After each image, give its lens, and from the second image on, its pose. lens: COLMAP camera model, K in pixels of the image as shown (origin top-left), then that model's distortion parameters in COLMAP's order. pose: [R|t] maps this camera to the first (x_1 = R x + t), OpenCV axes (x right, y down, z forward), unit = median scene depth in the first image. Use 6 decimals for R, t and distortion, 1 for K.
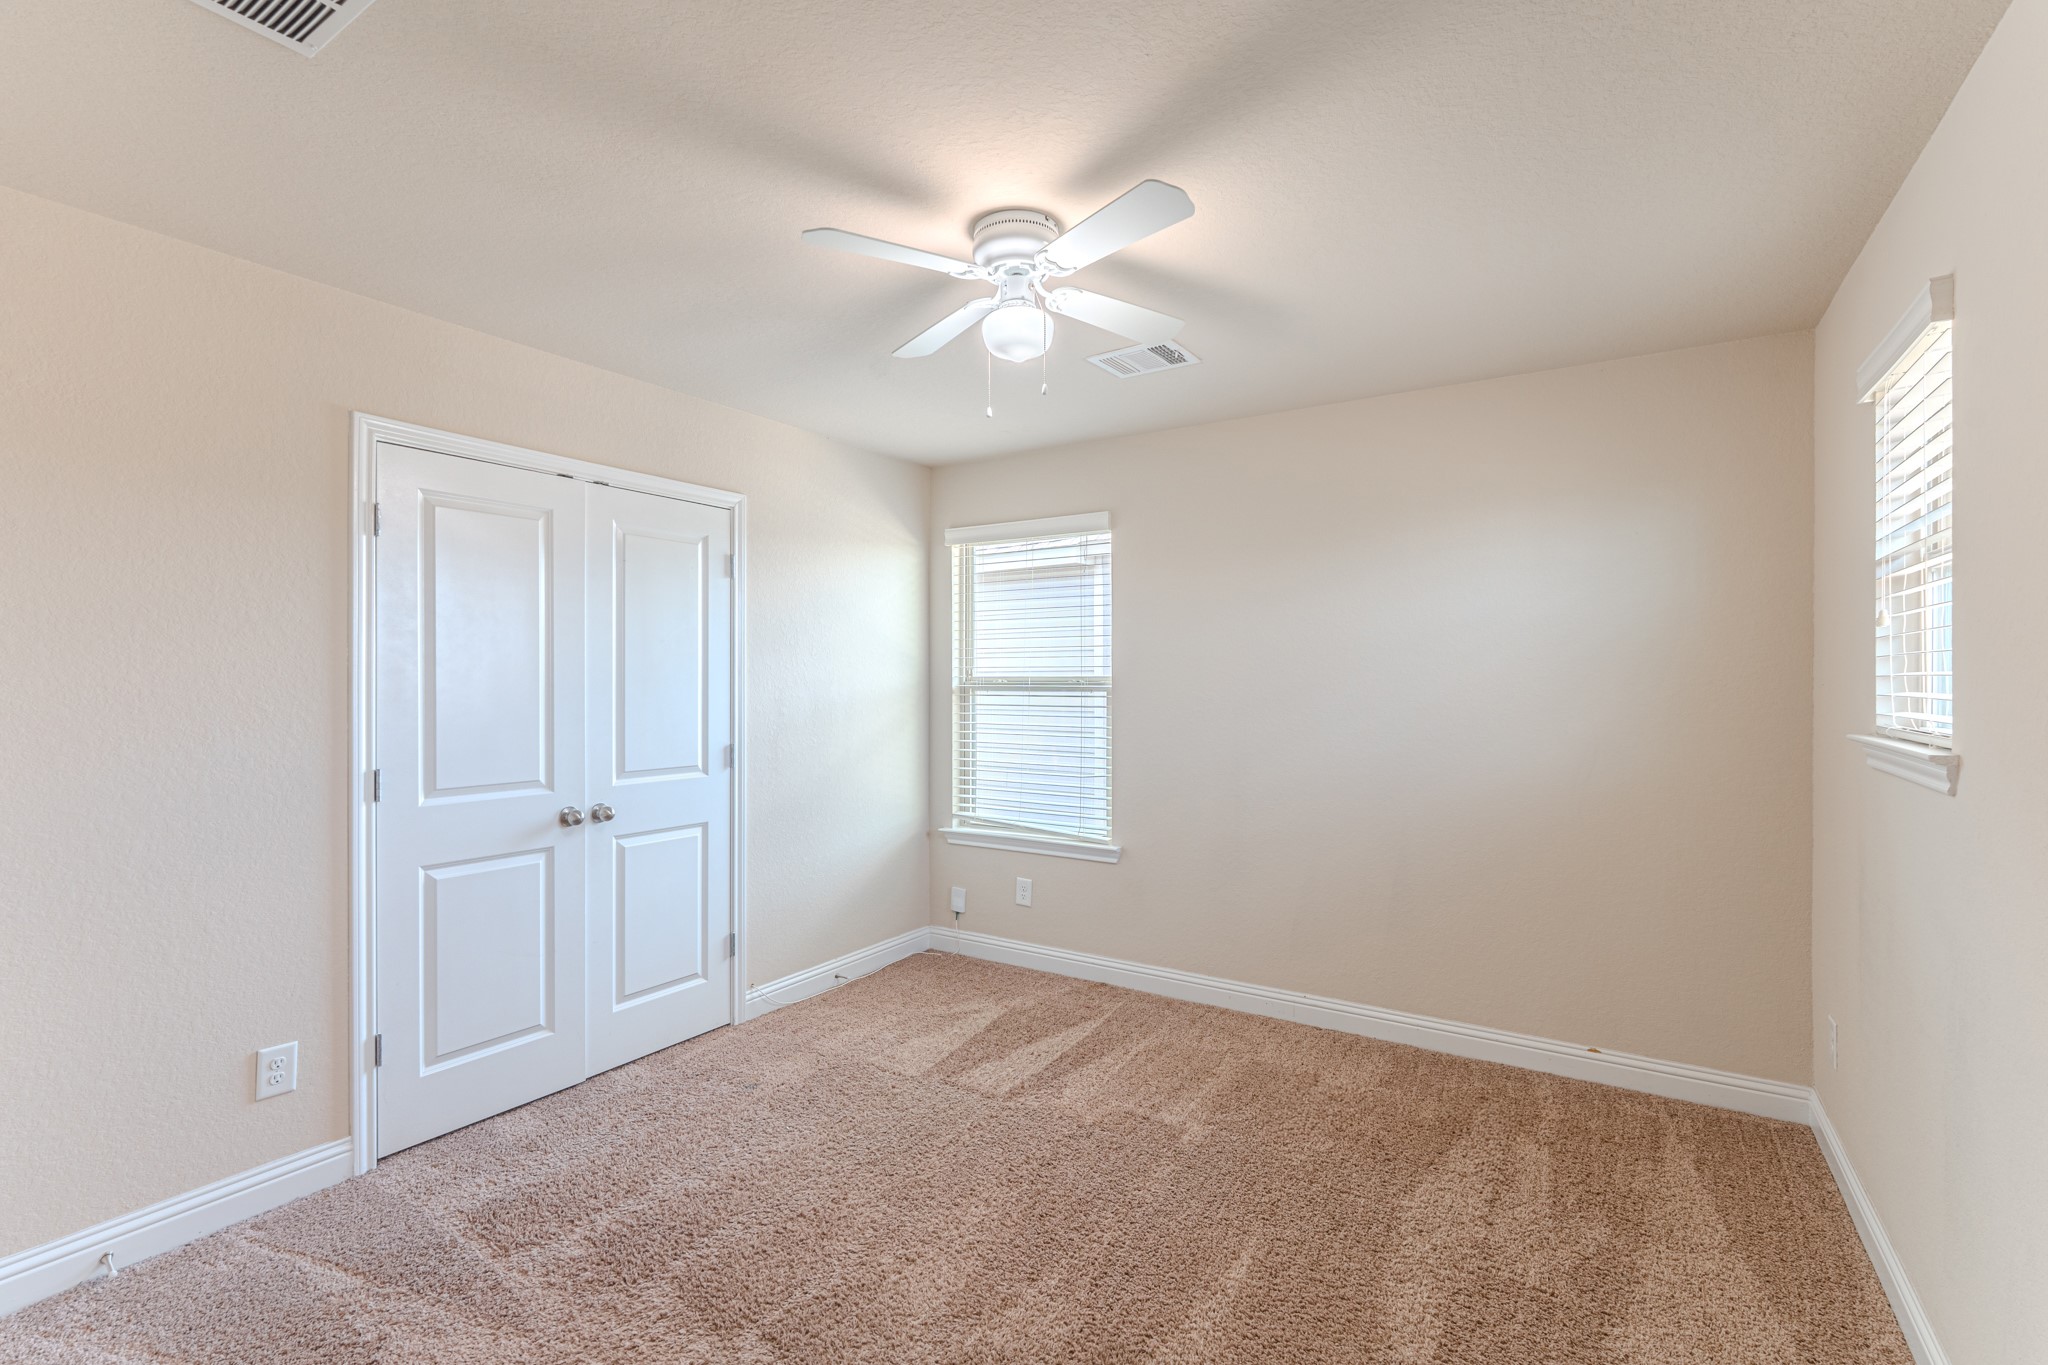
lens RADIAL K [[898.5, 0, 1022.0], [0, 898.5, 676.3], [0, 0, 1]] dist [-0.001465, -0.000053]
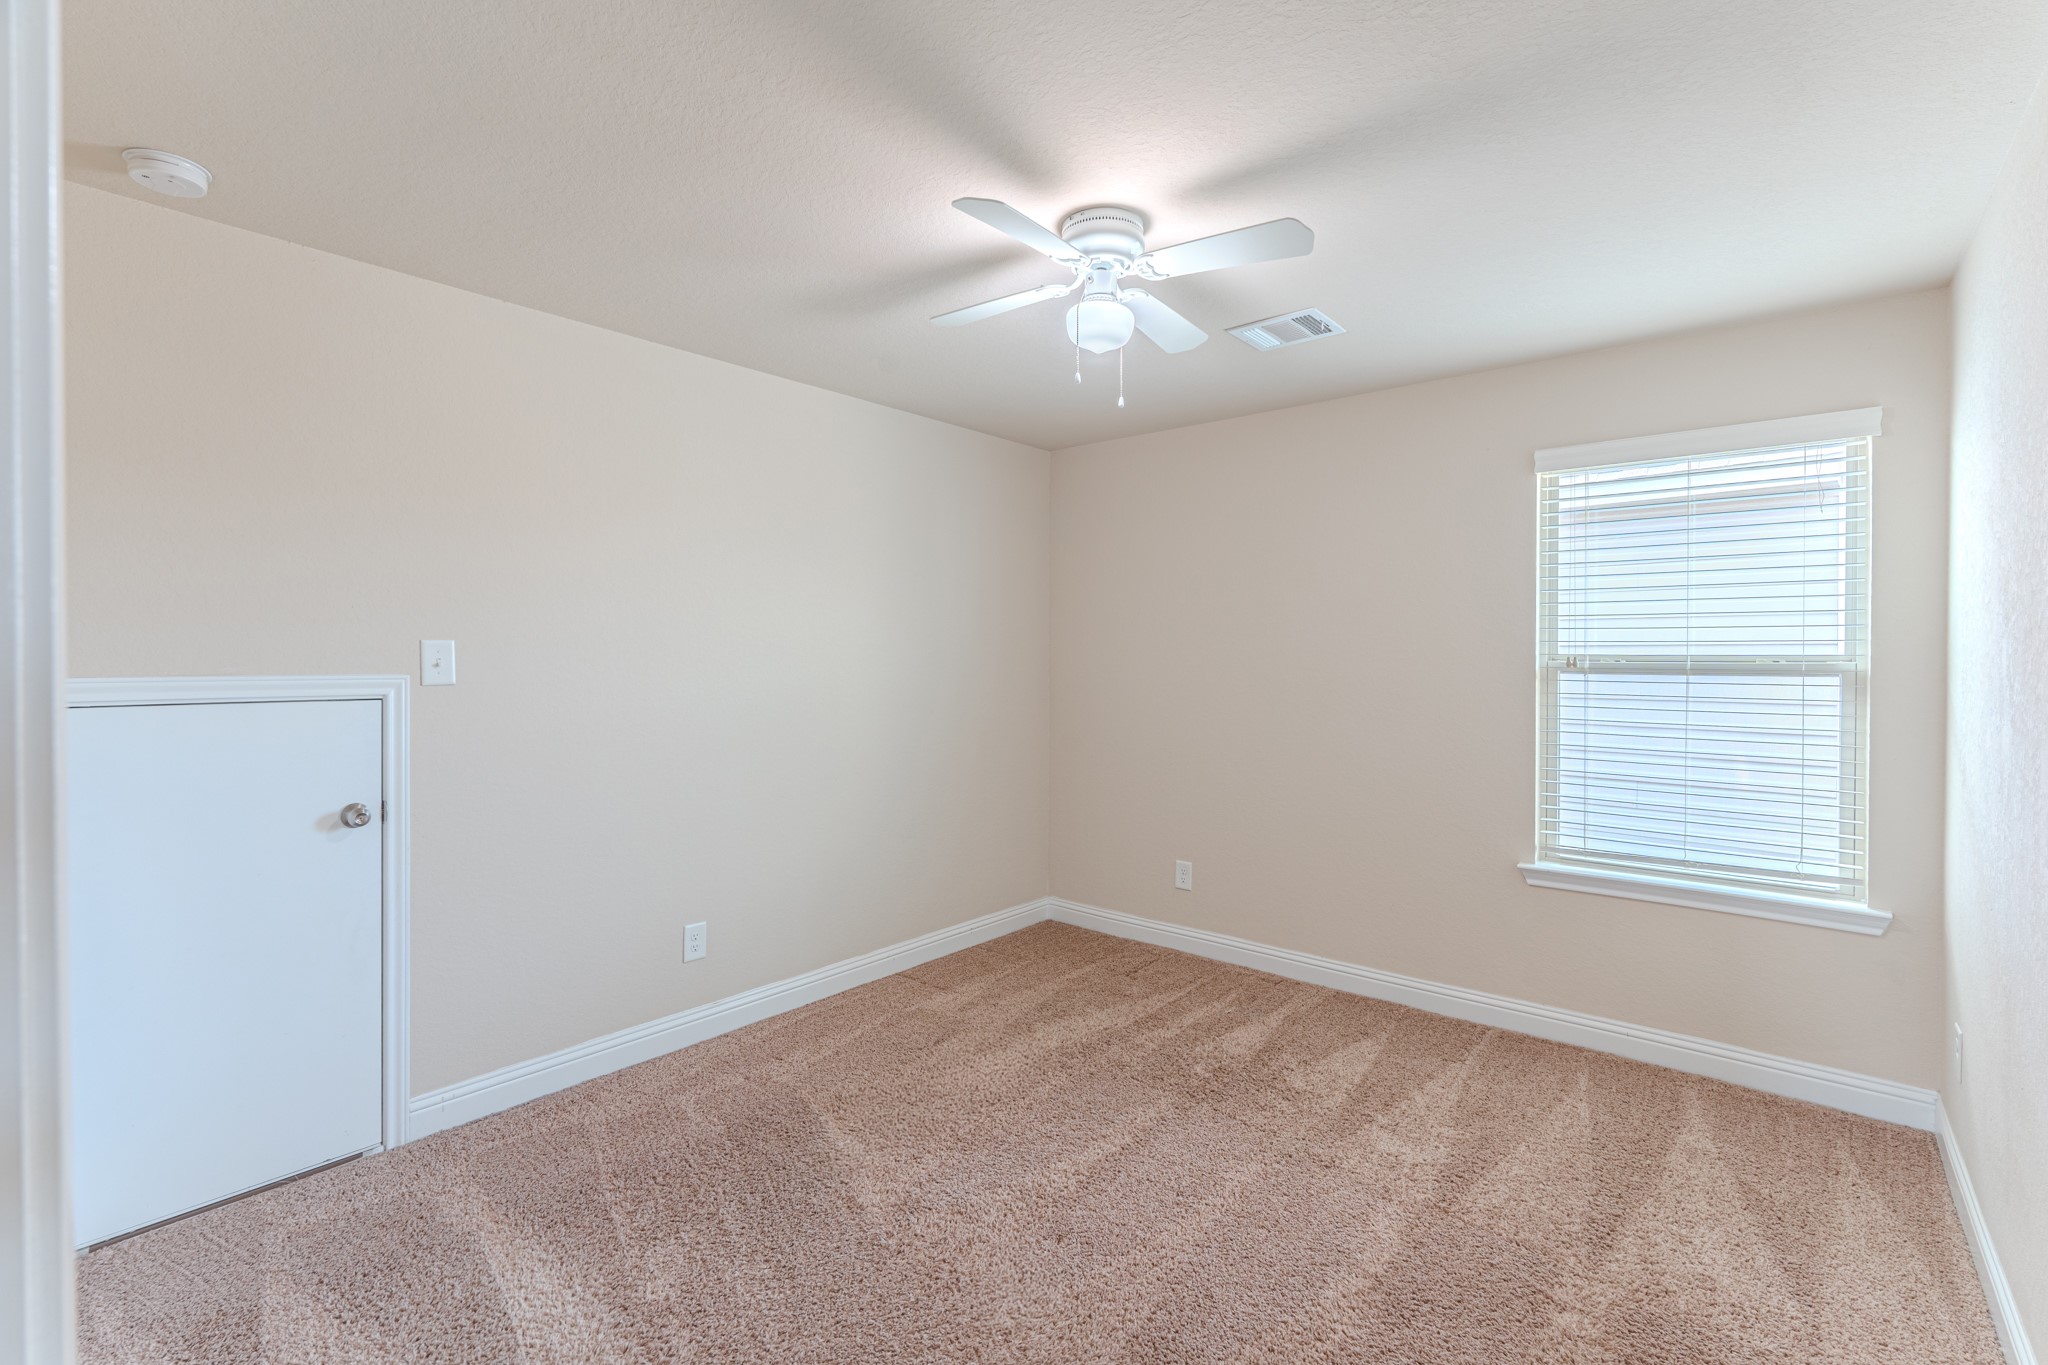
lens RADIAL K [[868.7, 0, 1031.1], [0, 868.7, 658.8], [0, 0, 1]] dist [-0.001048, -0.000044]
pose [[0.995224, 0.008886, -0.097215, -0.392831], [-0.008305, 0.999945, 0.006382, 0.003046], [0.097266, -0.005544, 0.995243, 0.252641]]
